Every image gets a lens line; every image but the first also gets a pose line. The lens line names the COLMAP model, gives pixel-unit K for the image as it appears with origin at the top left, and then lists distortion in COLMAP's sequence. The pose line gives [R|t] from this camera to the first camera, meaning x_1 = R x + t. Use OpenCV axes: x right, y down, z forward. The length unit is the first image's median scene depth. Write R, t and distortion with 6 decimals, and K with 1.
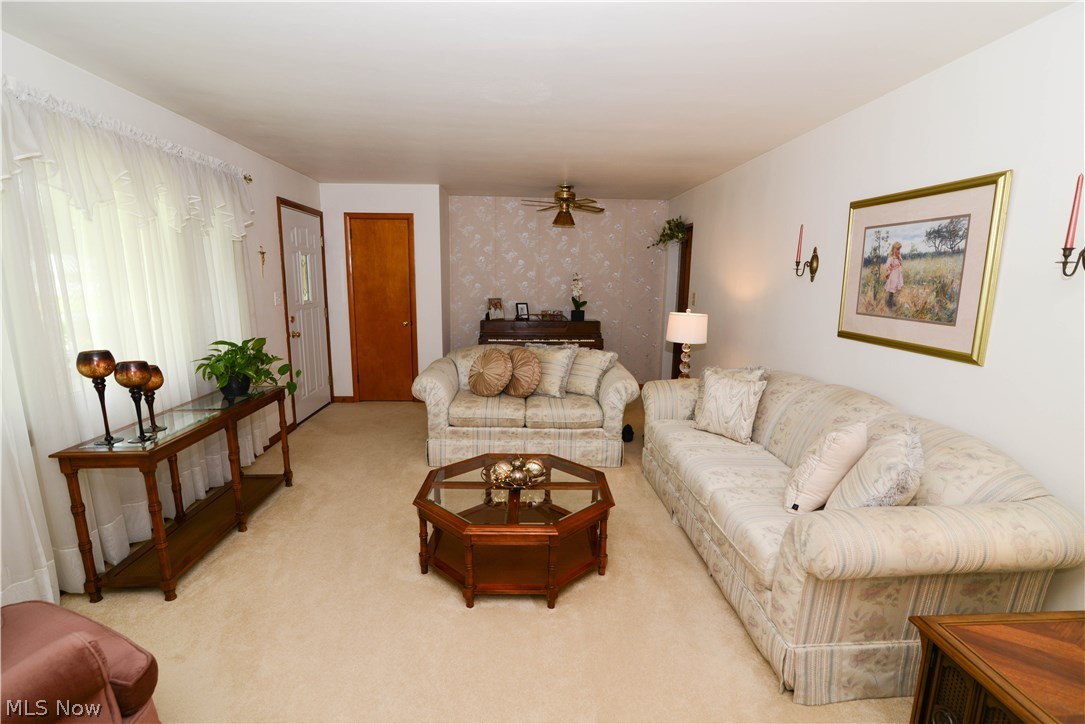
lens RADIAL K [[503.8, 0, 540.3], [0, 503.8, 366.0], [0, 0, 1]] dist [-0.018407, 0.000539]
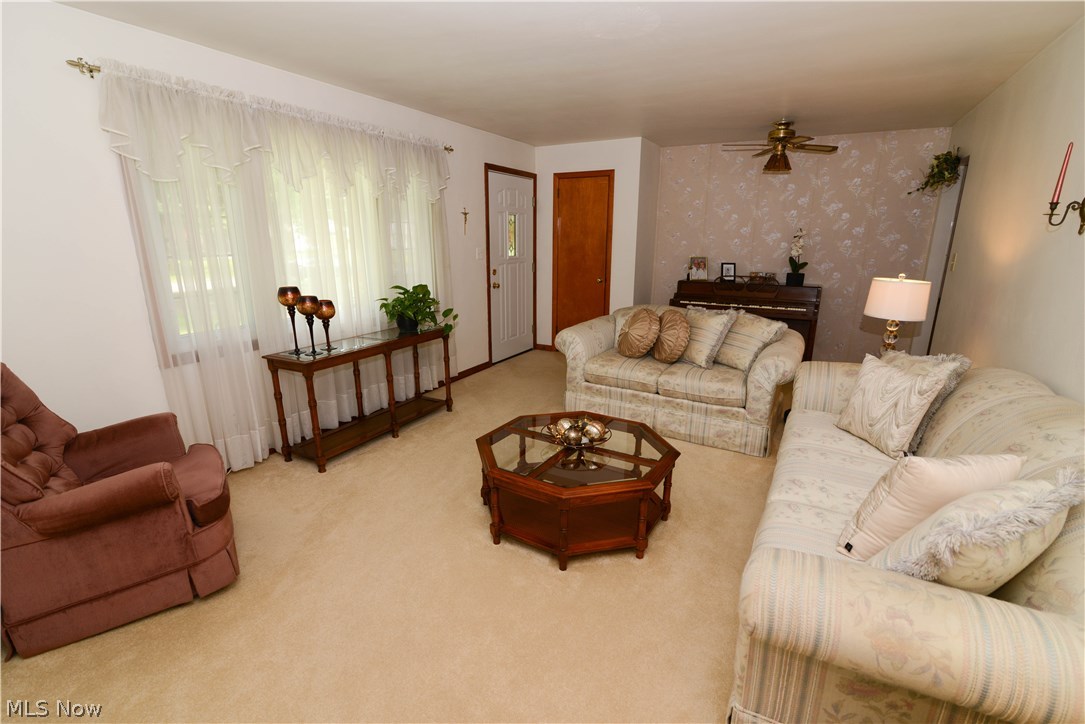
lens RADIAL K [[497.4, 0, 542.3], [0, 497.4, 367.5], [0, 0, 1]] dist [-0.021397, 0.000622]
pose [[0.848087, 0.126919, -0.514431, 0.257616], [-0.084773, 0.990883, 0.104711, -0.006502], [0.523031, -0.045194, 0.851115, 0.097814]]
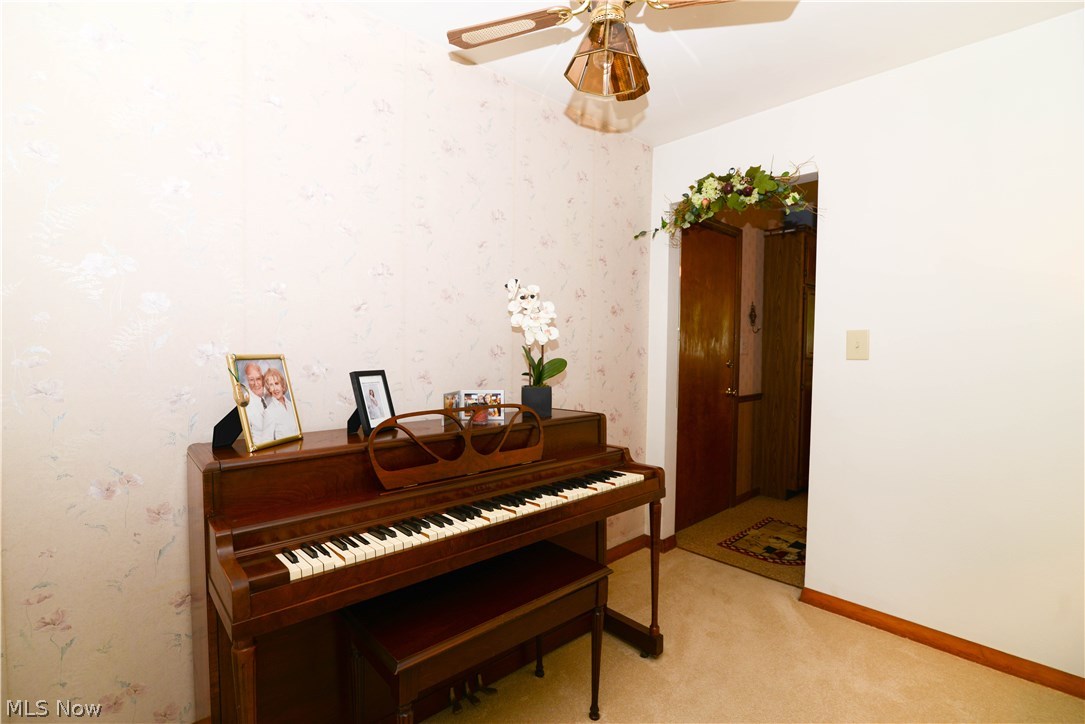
lens RADIAL K [[497.4, 0, 542.3], [0, 497.4, 367.5], [0, 0, 1]] dist [-0.021397, 0.000622]
pose [[0.764520, -0.029902, 0.643906, -0.216831], [0.110582, 0.990199, -0.085312, -0.152240], [-0.635044, 0.136427, 0.760333, 1.195175]]
